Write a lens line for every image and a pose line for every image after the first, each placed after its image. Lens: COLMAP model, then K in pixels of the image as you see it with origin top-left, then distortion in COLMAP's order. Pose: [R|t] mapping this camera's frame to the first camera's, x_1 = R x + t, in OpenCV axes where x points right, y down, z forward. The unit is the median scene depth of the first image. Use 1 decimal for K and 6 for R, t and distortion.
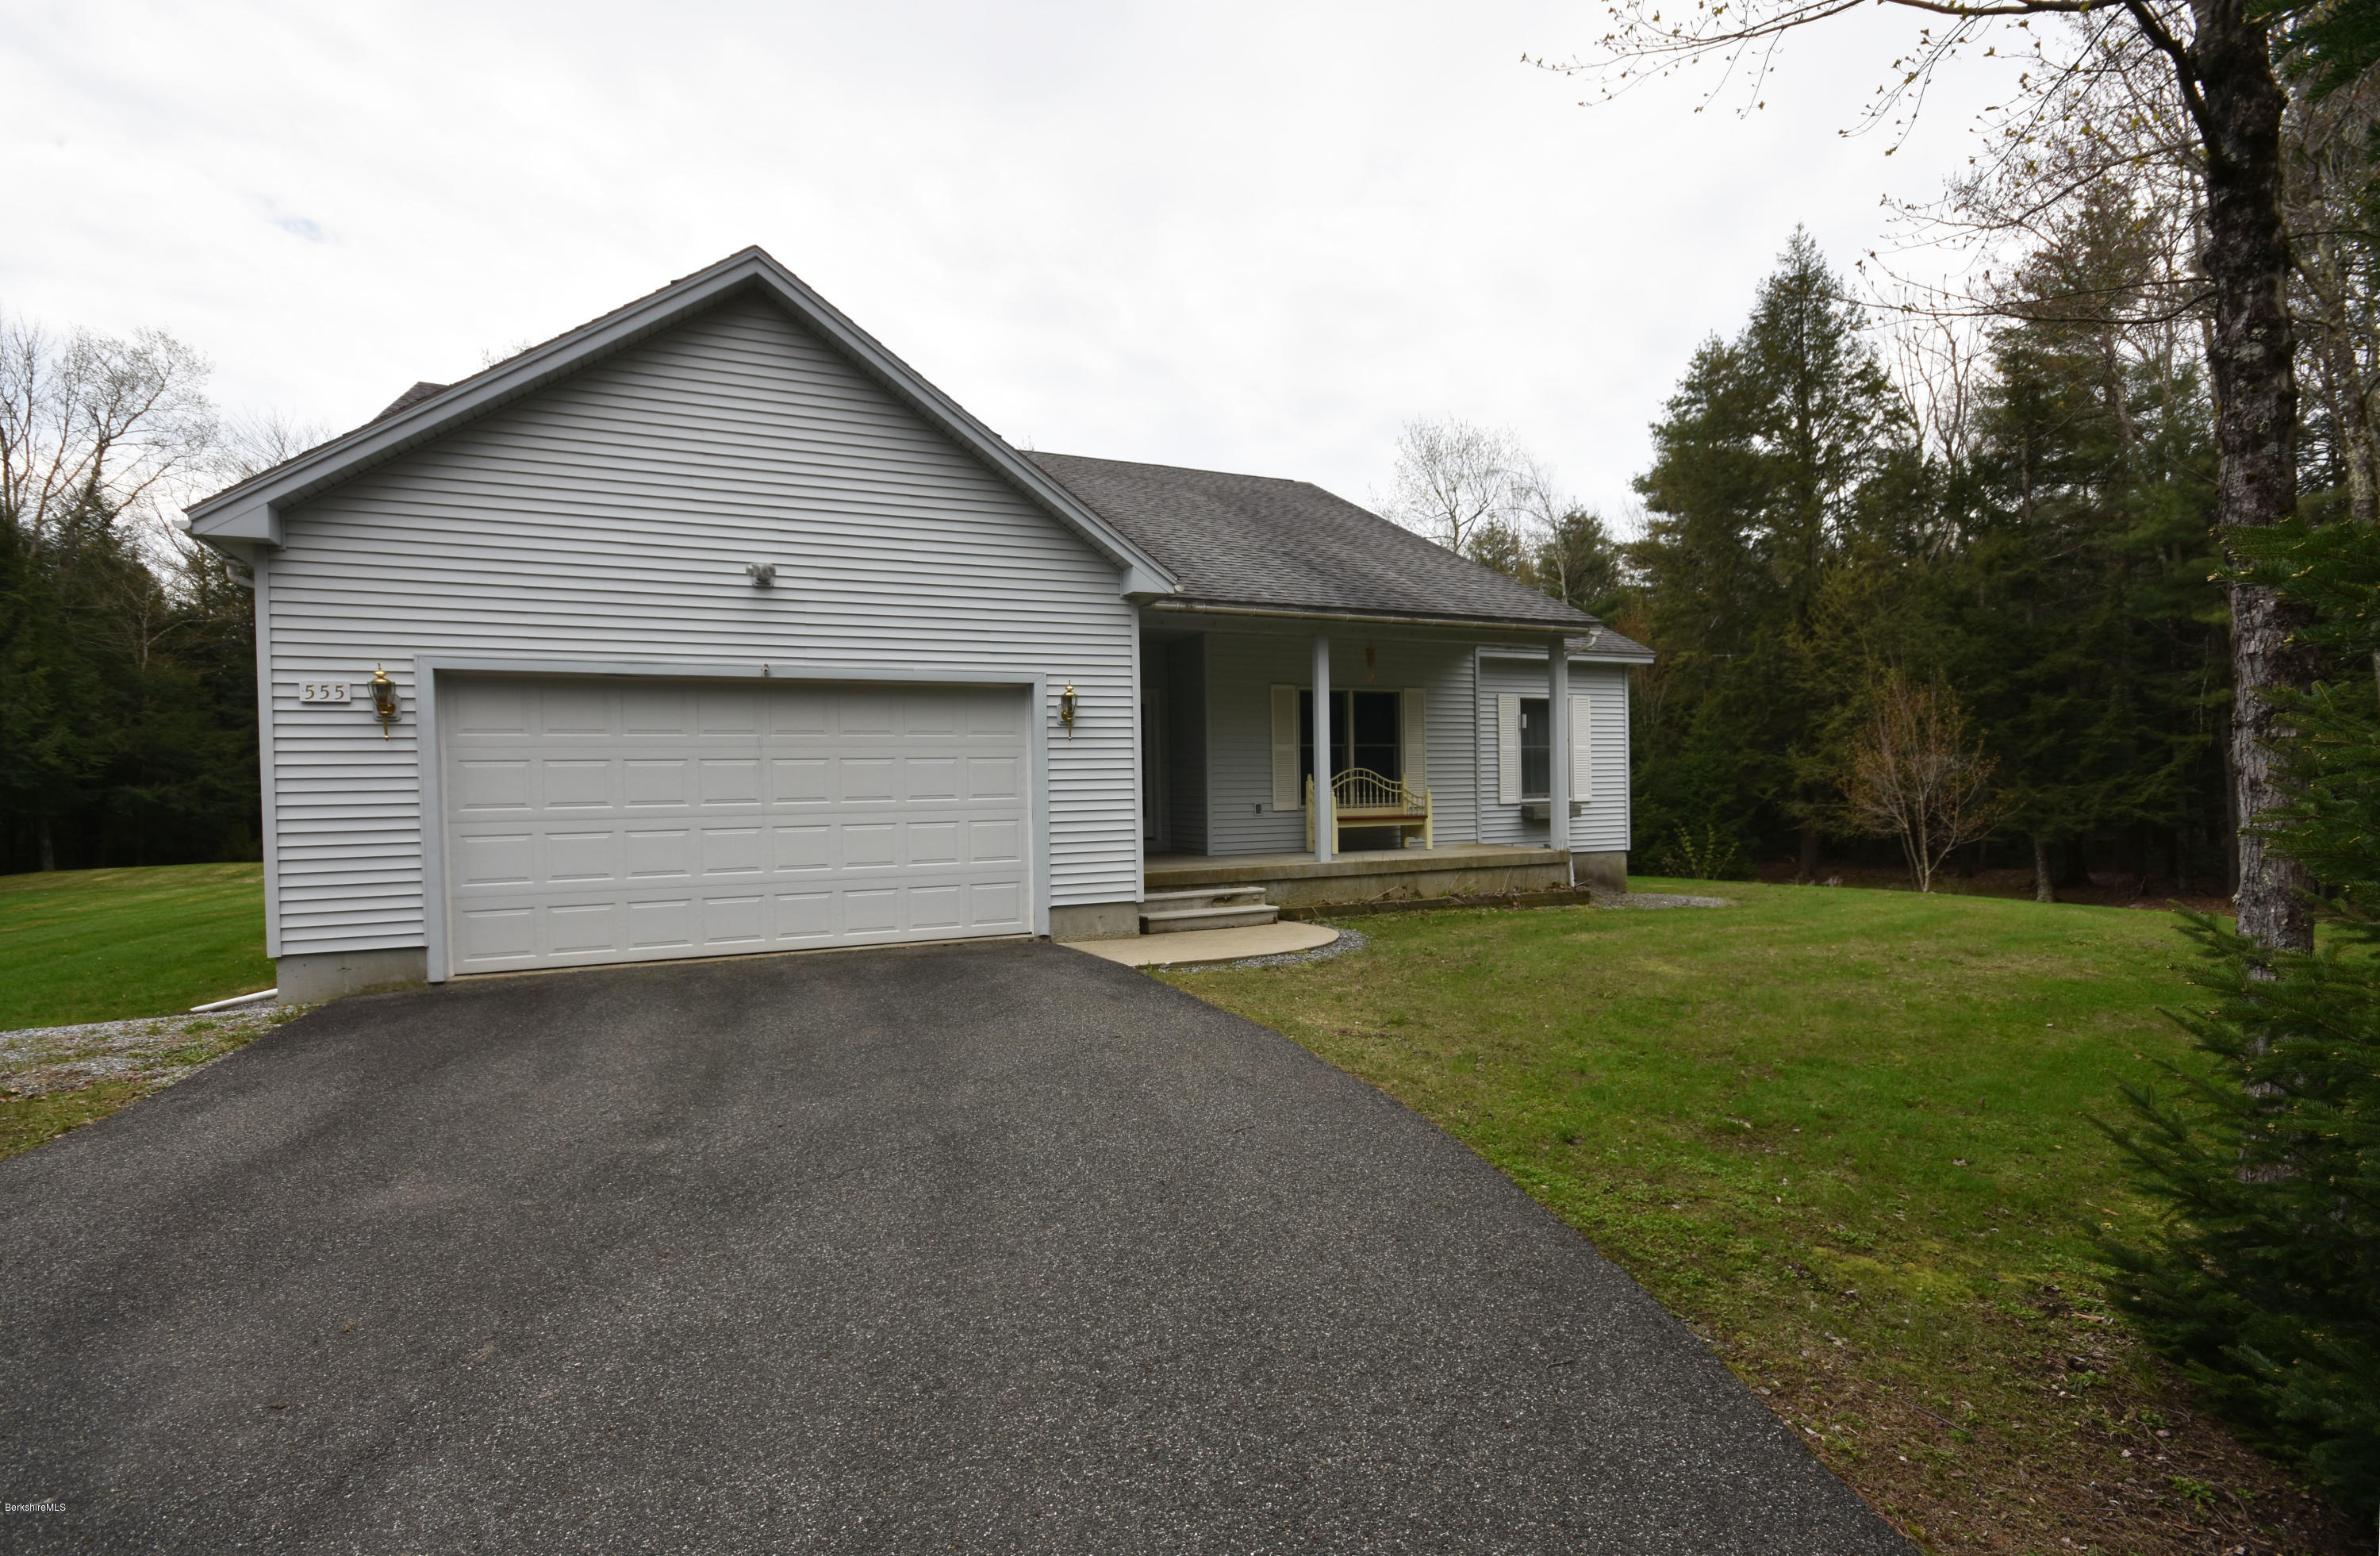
lens RADIAL K [[1131.2, 0, 1234.9], [0, 1131.2, 832.0], [0, 0, 1]] dist [-0.002762, -0.000343]
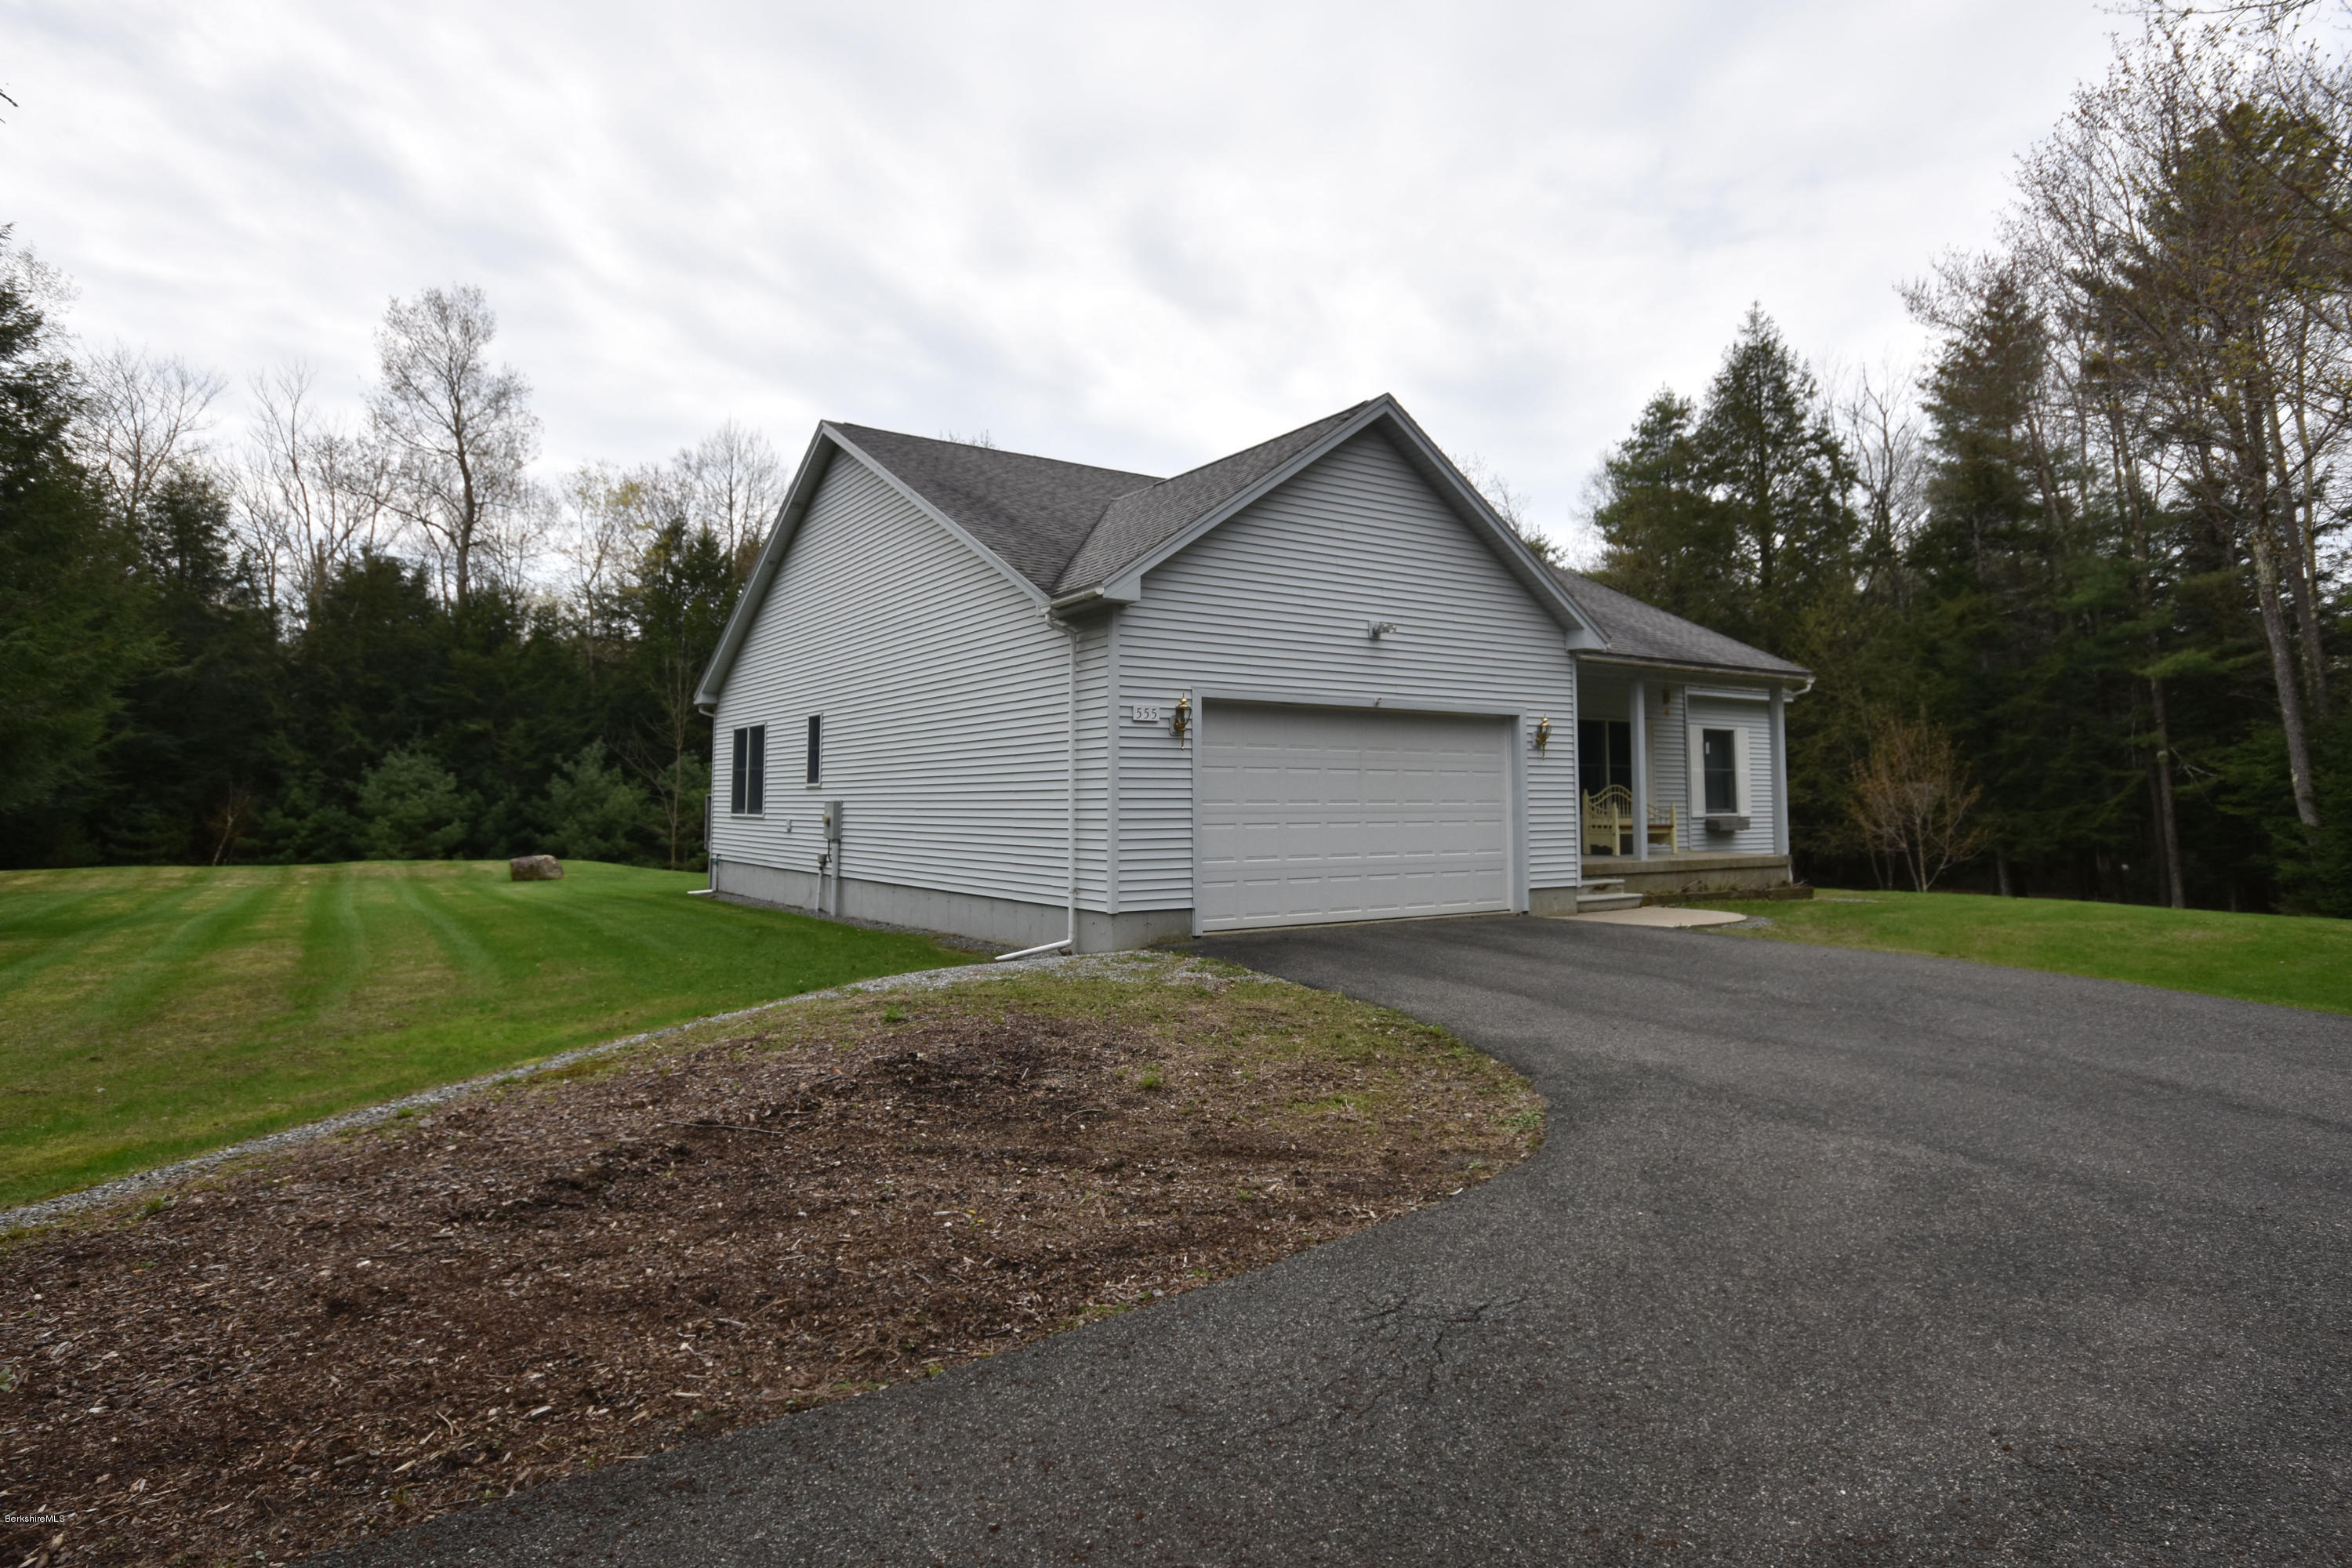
lens RADIAL K [[1285.7, 0, 1185.4], [0, 1285.7, 740.5], [0, 0, 1]] dist [0.000032, -0.000035]
pose [[0.987747, 0.026504, 0.153795, -0.479130], [-0.013062, 0.996056, -0.087765, 0.019390], [-0.155514, 0.084681, 0.984197, -0.239317]]
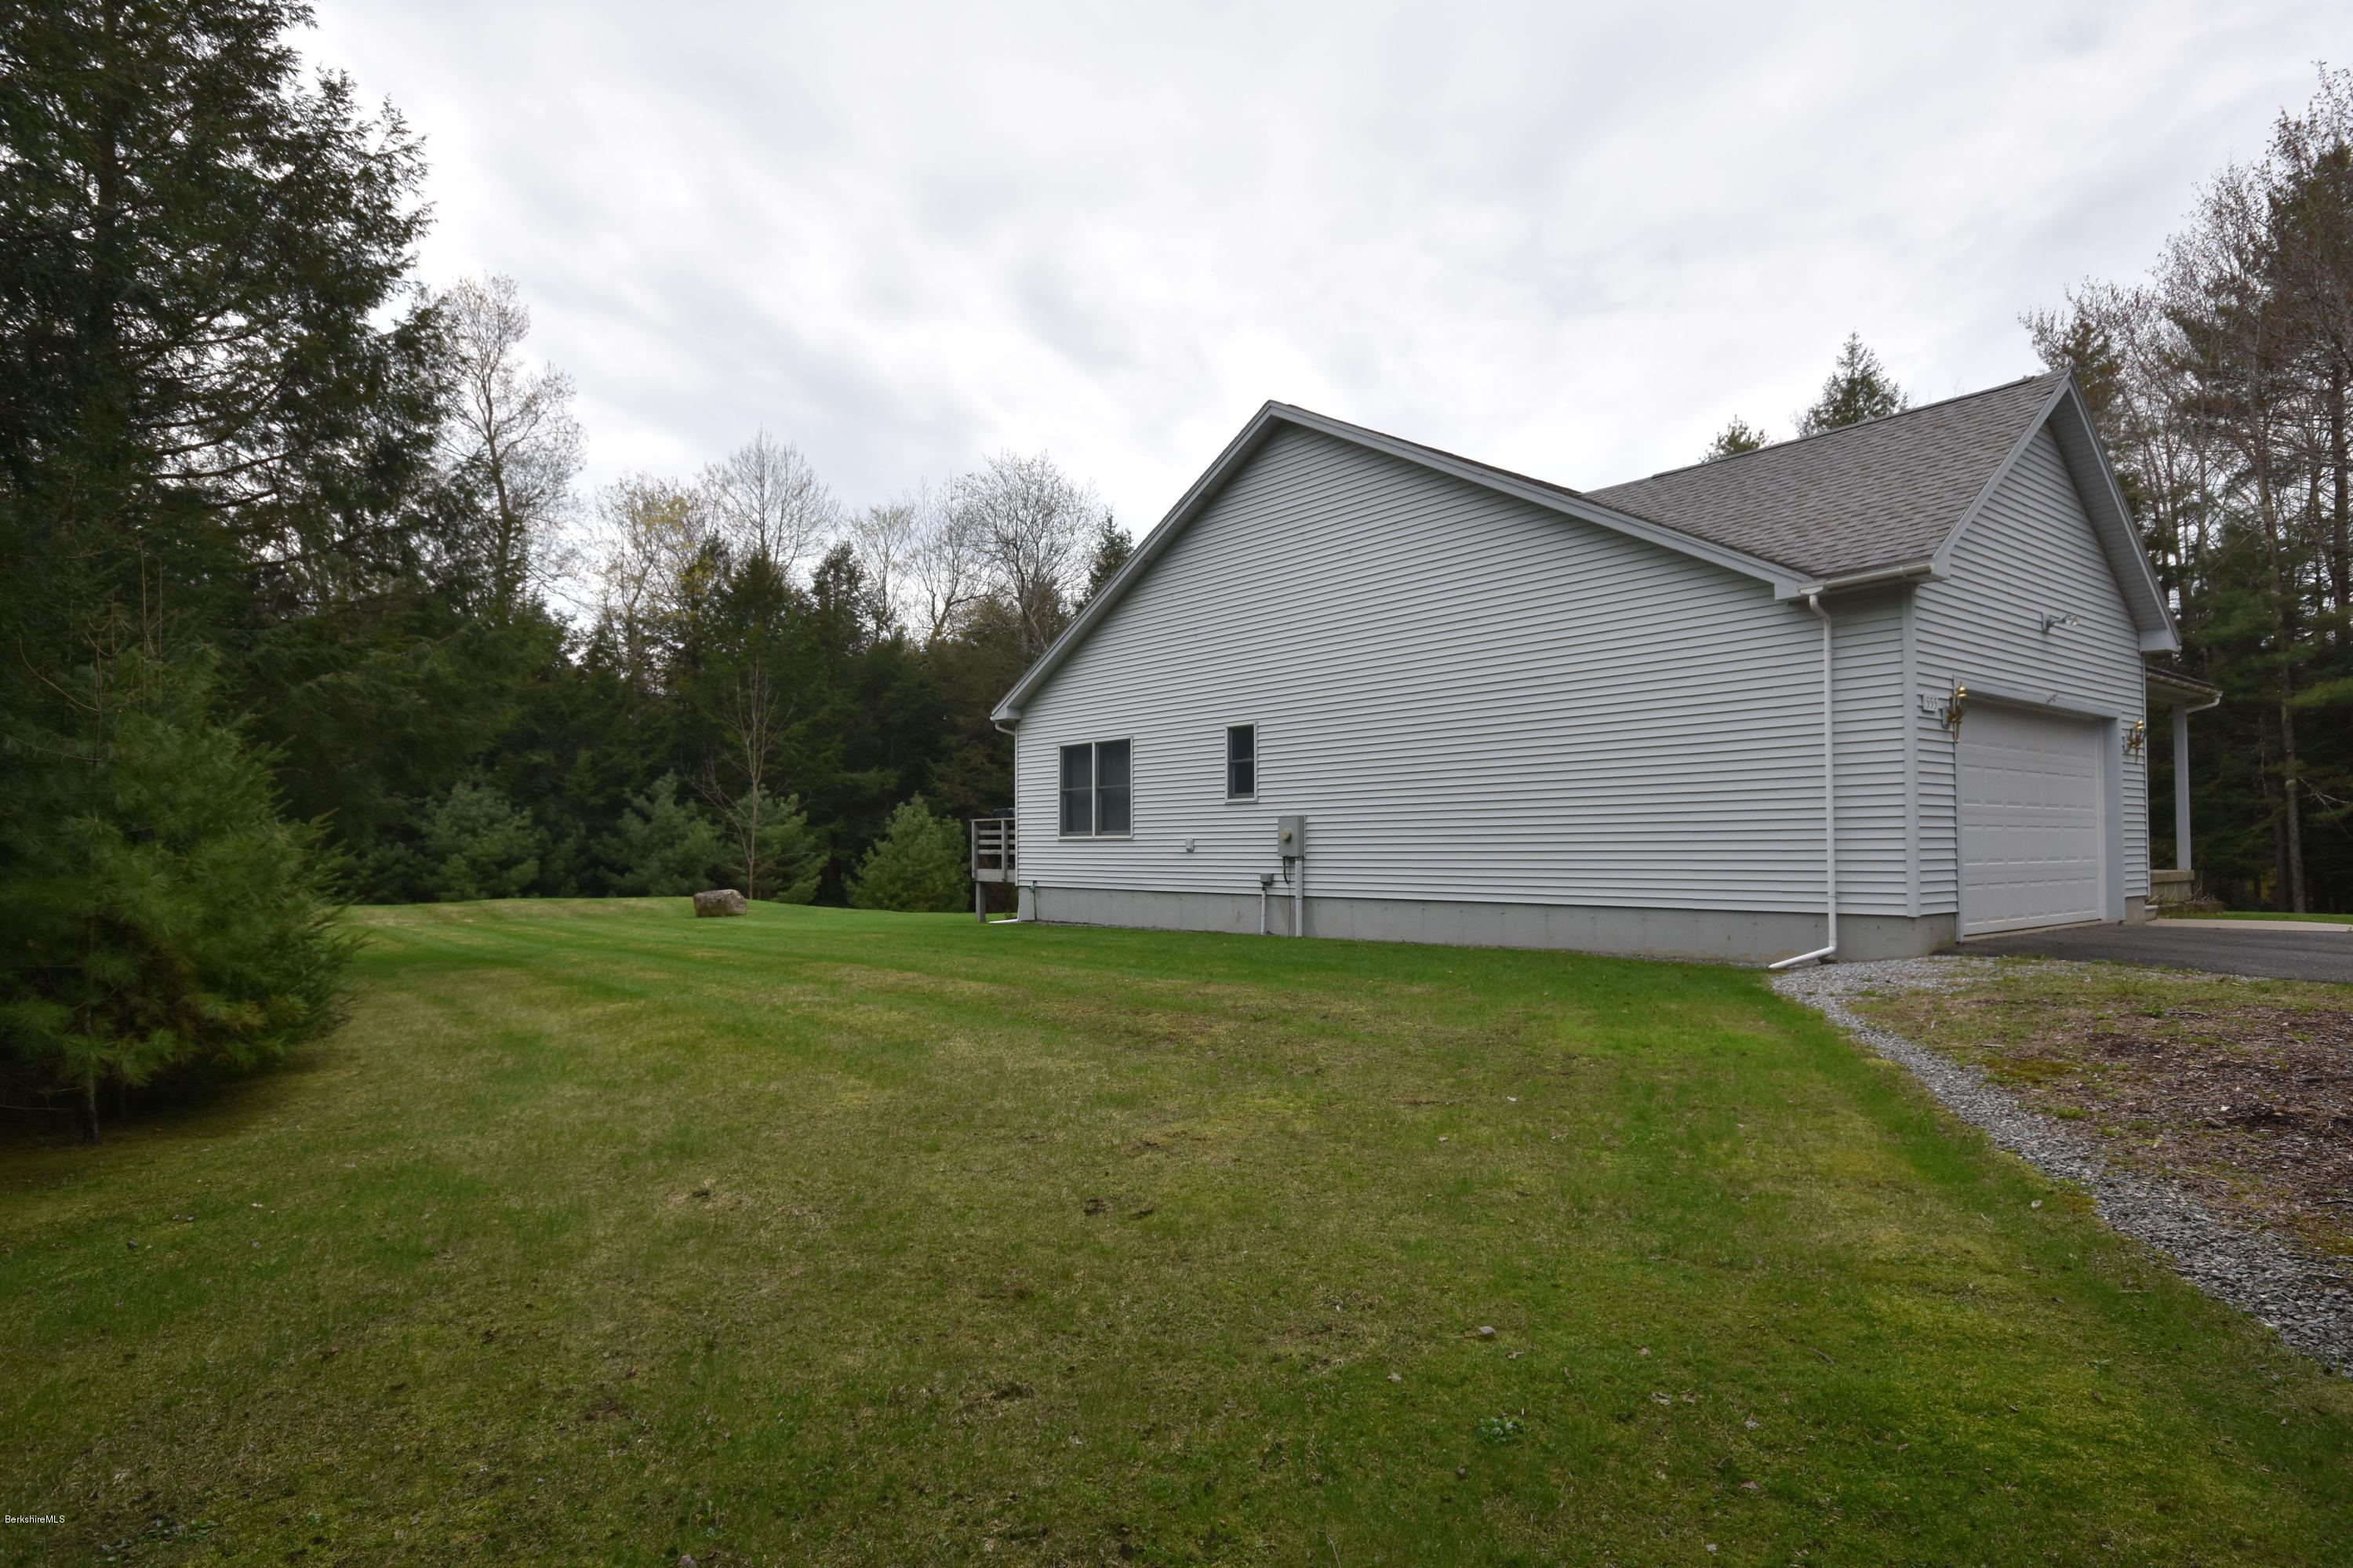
lens RADIAL K [[1271.8, 0, 1176.5], [0, 1271.8, 784.0], [0, 0, 1]] dist [0.003844, 0.000605]
pose [[0.968265, 0.027399, 0.248420, -0.942392], [-0.004443, 0.995702, -0.092503, 0.047153], [-0.249887, 0.088464, 0.964225, -0.060196]]
